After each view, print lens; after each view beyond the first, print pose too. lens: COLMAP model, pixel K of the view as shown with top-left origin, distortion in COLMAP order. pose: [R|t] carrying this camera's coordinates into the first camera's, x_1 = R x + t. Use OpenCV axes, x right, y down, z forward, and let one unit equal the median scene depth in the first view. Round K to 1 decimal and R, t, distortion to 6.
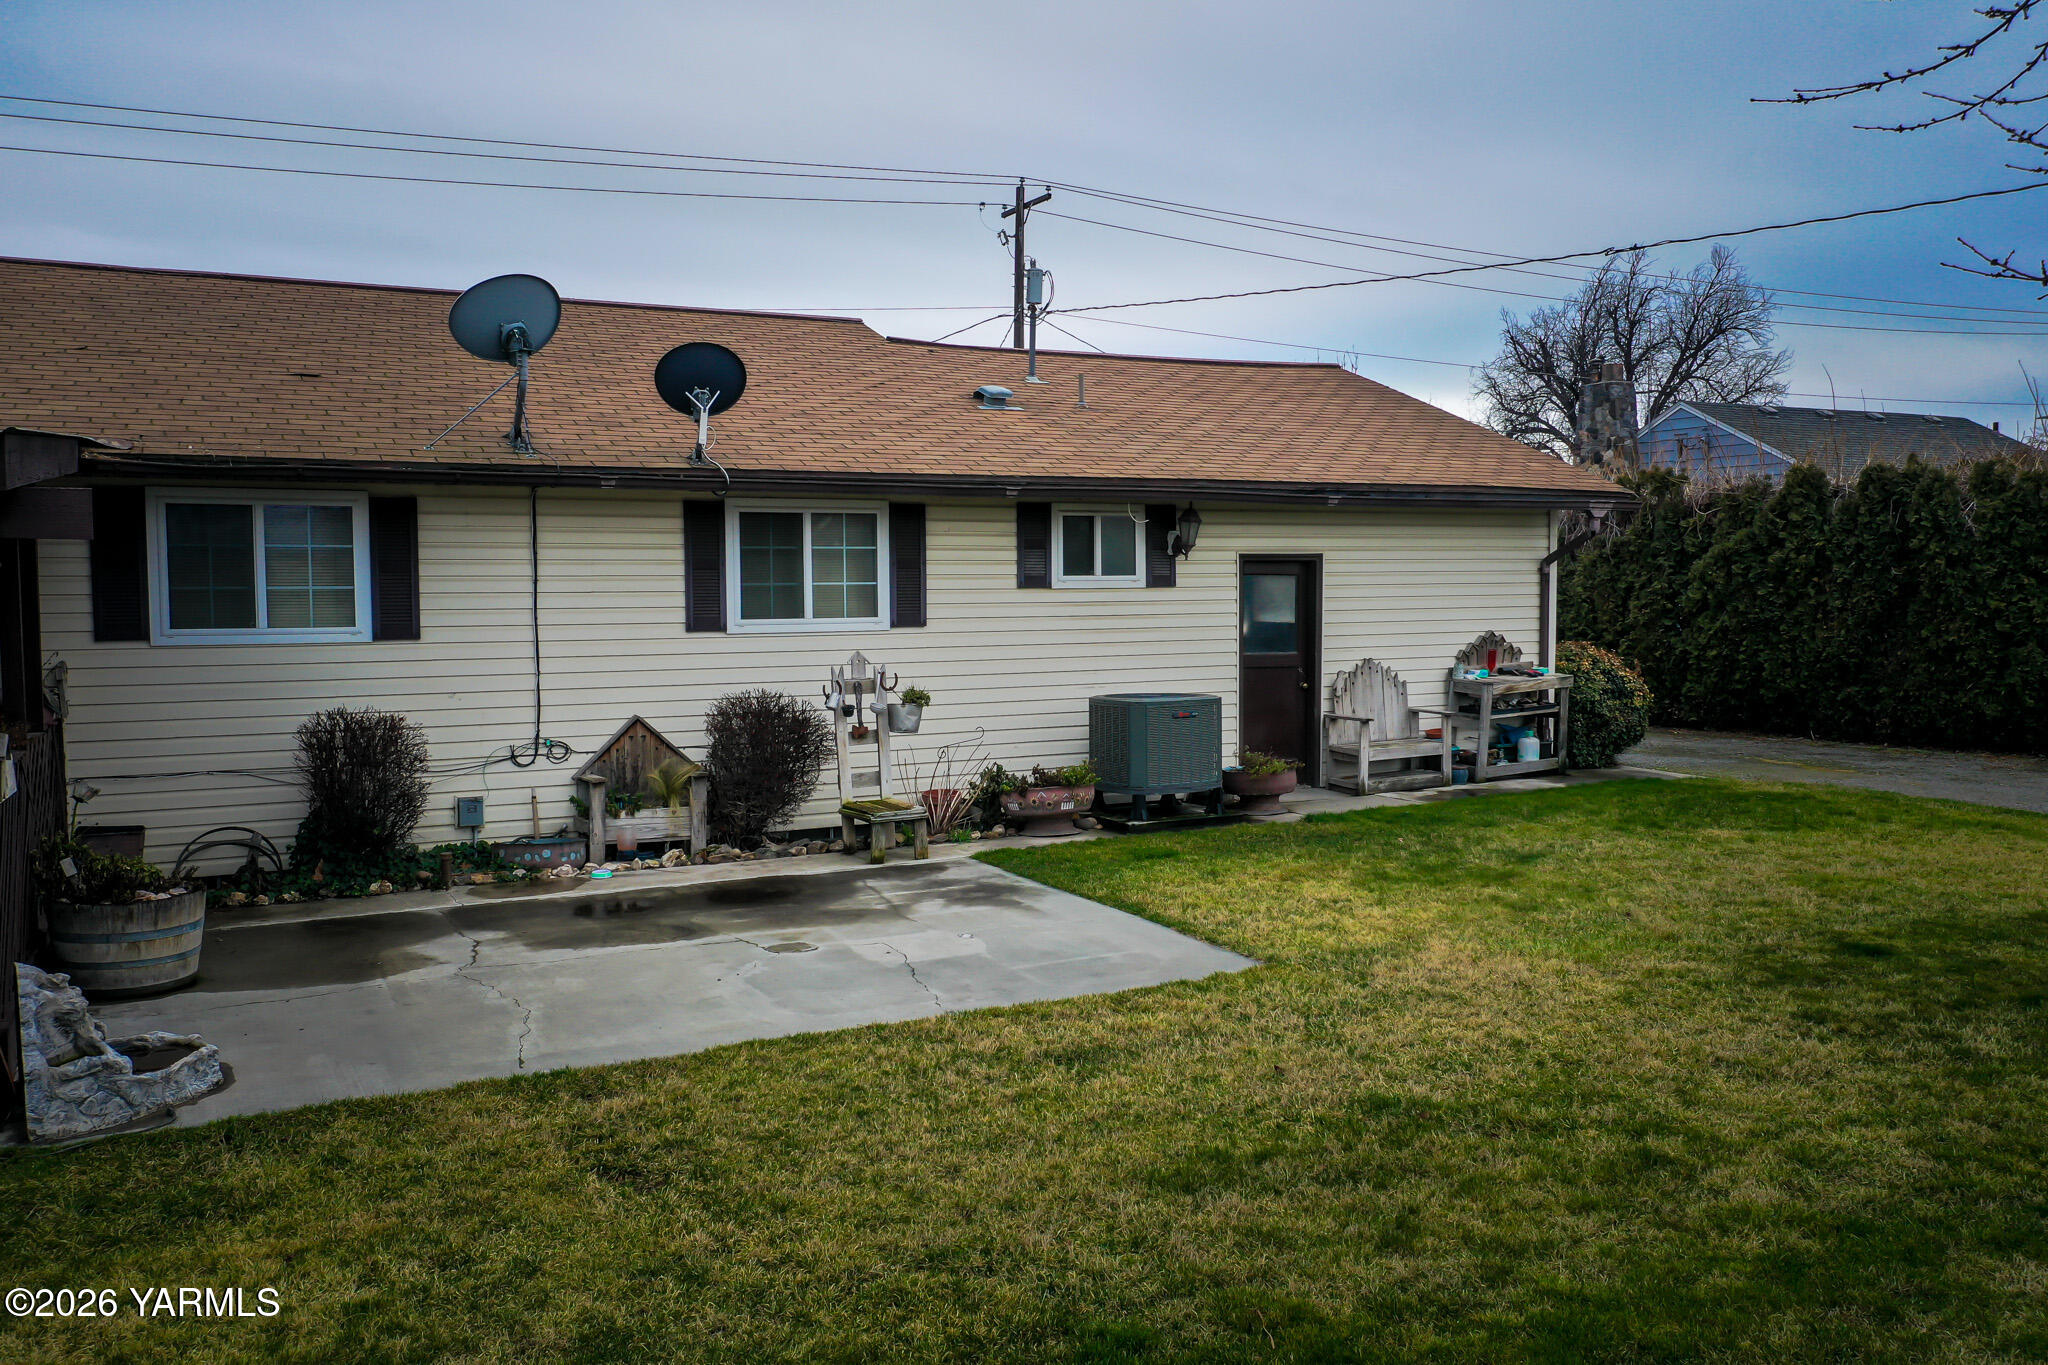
lens RADIAL K [[1611.0, 0, 1023.3], [0, 1611.0, 667.3], [0, 0, 1]] dist [-0.001827, 0.002238]
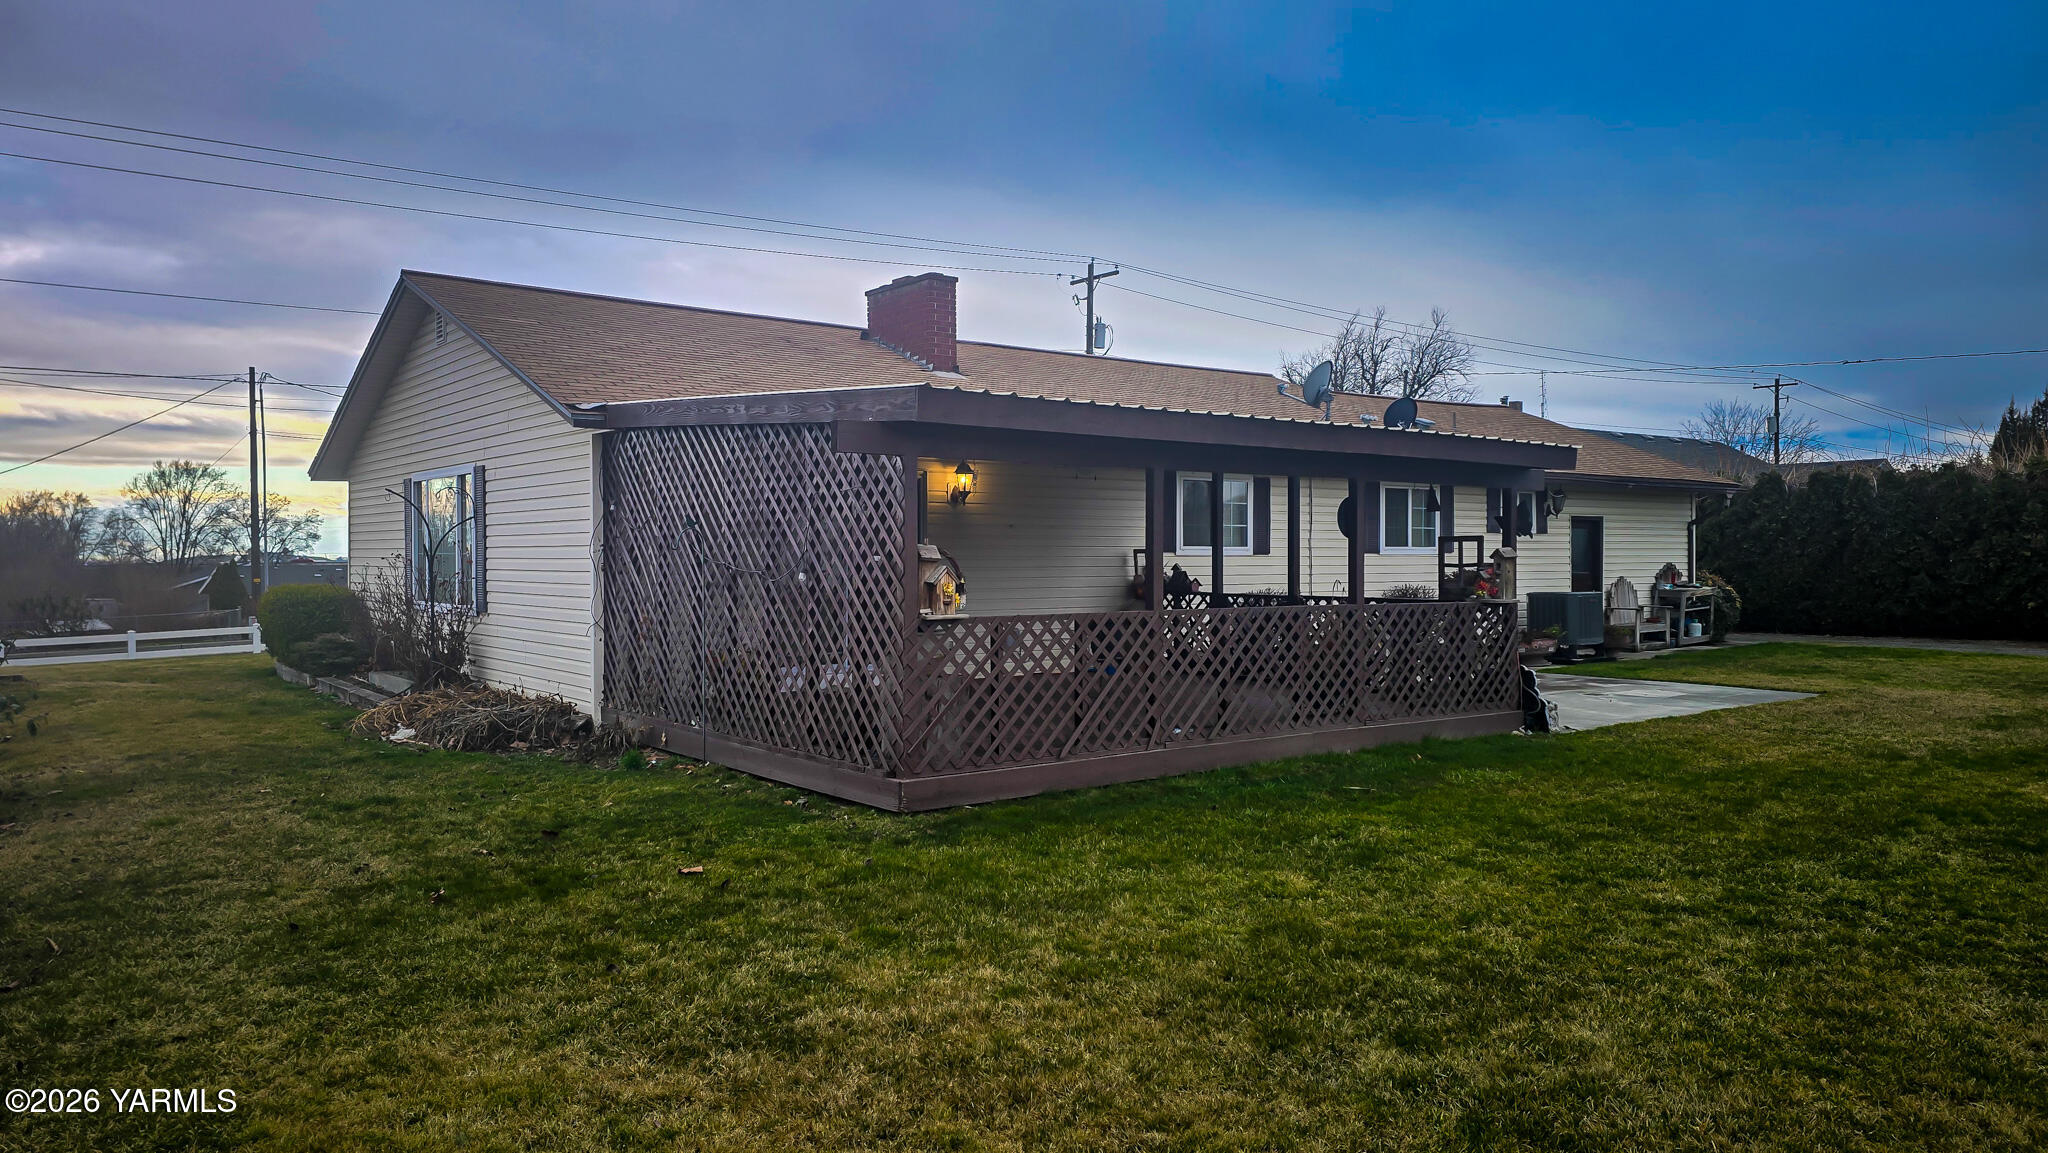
lens RADIAL K [[1371.9, 0, 1042.8], [0, 1371.9, 535.3], [0, 0, 1]] dist [0.059170, -0.050444]
pose [[0.983078, 0.006466, 0.183072, -0.847560], [0.006935, 0.997347, -0.072466, 0.067766], [-0.183055, 0.072510, 0.980425, -0.456684]]
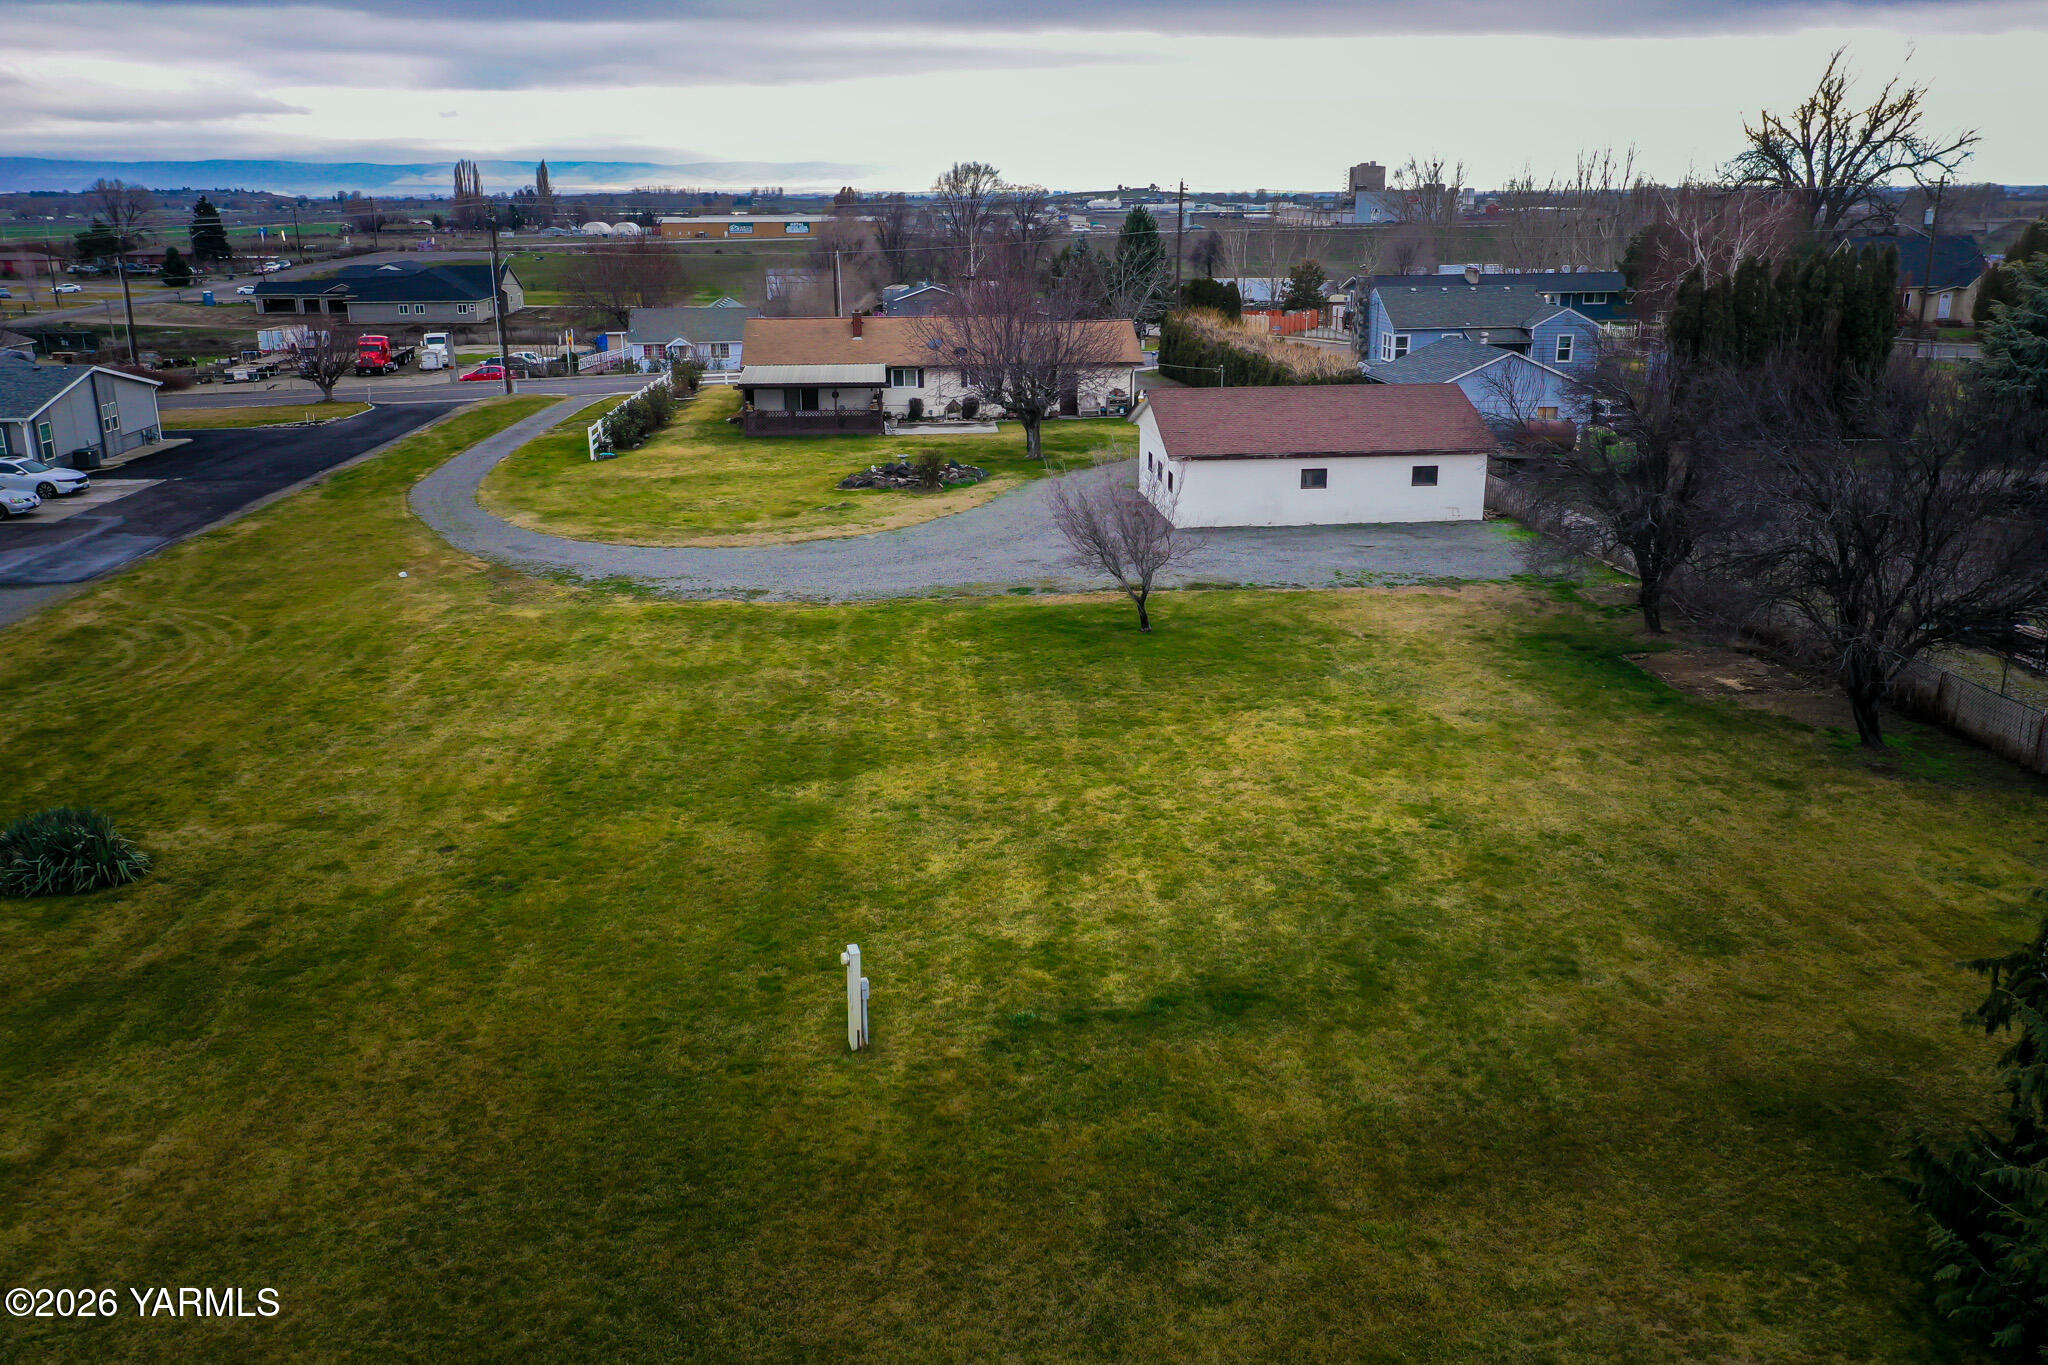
lens RADIAL K [[1610.8, 0, 1020.1], [0, 1610.8, 674.4], [0, 0, 1]] dist [0.001840, 0.002096]
pose [[0.919847, 0.113877, -0.375385, 2.689056], [-0.022015, 0.970414, 0.240440, -0.480583], [0.391660, -0.212904, 0.895140, -5.204938]]
